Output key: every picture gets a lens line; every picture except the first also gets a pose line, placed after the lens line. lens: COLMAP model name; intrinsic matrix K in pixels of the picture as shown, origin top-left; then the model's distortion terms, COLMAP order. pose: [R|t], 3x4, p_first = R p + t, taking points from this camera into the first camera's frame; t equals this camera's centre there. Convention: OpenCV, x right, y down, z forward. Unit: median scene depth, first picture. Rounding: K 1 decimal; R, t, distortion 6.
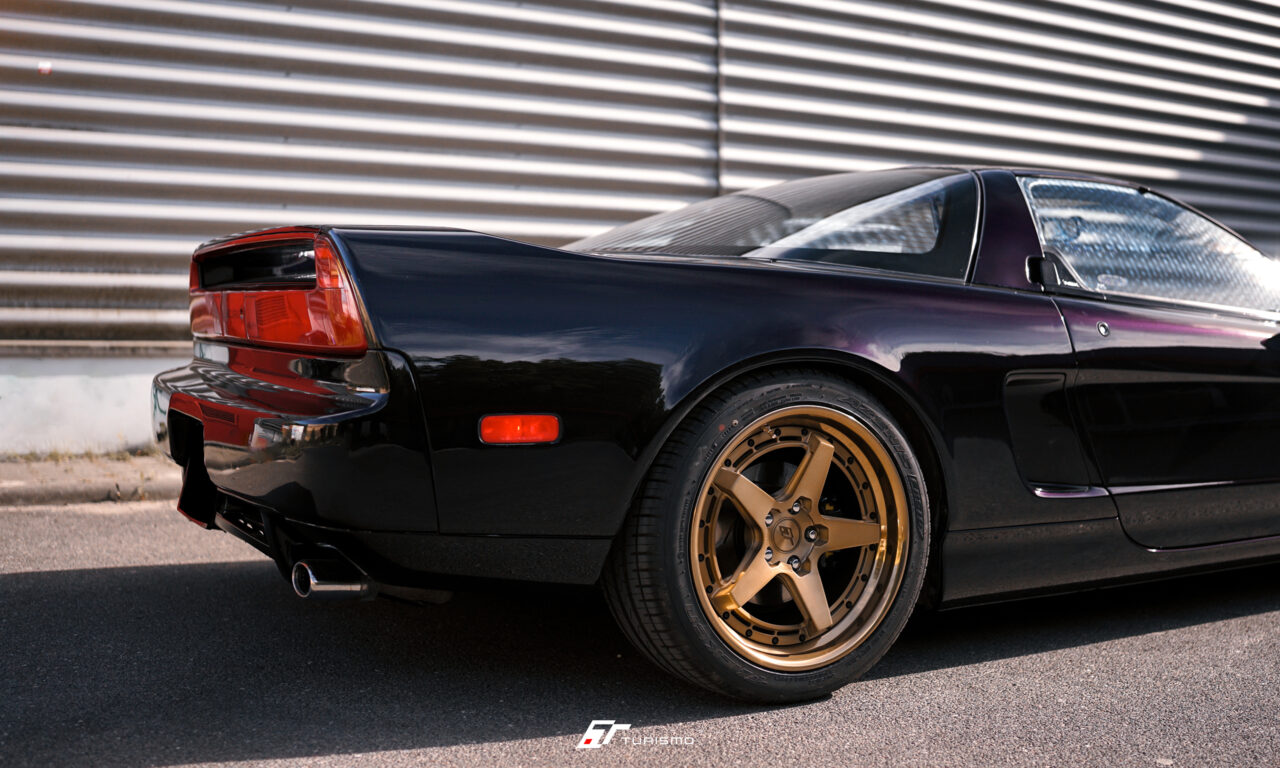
lens RADIAL K [[1436.1, 0, 640.0], [0, 1436.1, 384.0], [0, 0, 1]] dist [-0.253517, 0.385964]
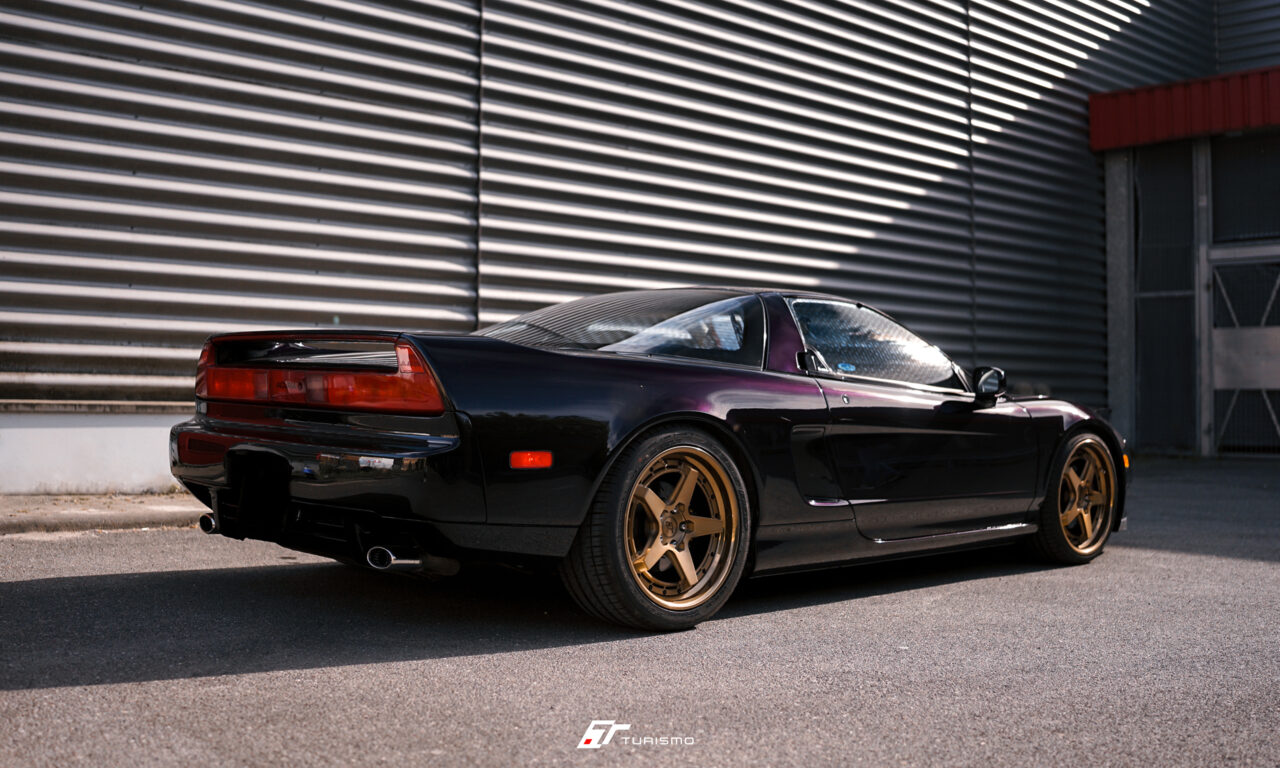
lens RADIAL K [[1436.1, 0, 640.0], [0, 1436.1, 384.0], [0, 0, 1]] dist [-0.253517, 0.385964]
pose [[0.967869, 0.009255, 0.251284, -0.337223], [0.001091, 0.999158, -0.041004, 0.010782], [-0.251452, 0.039961, 0.967045, -0.561039]]
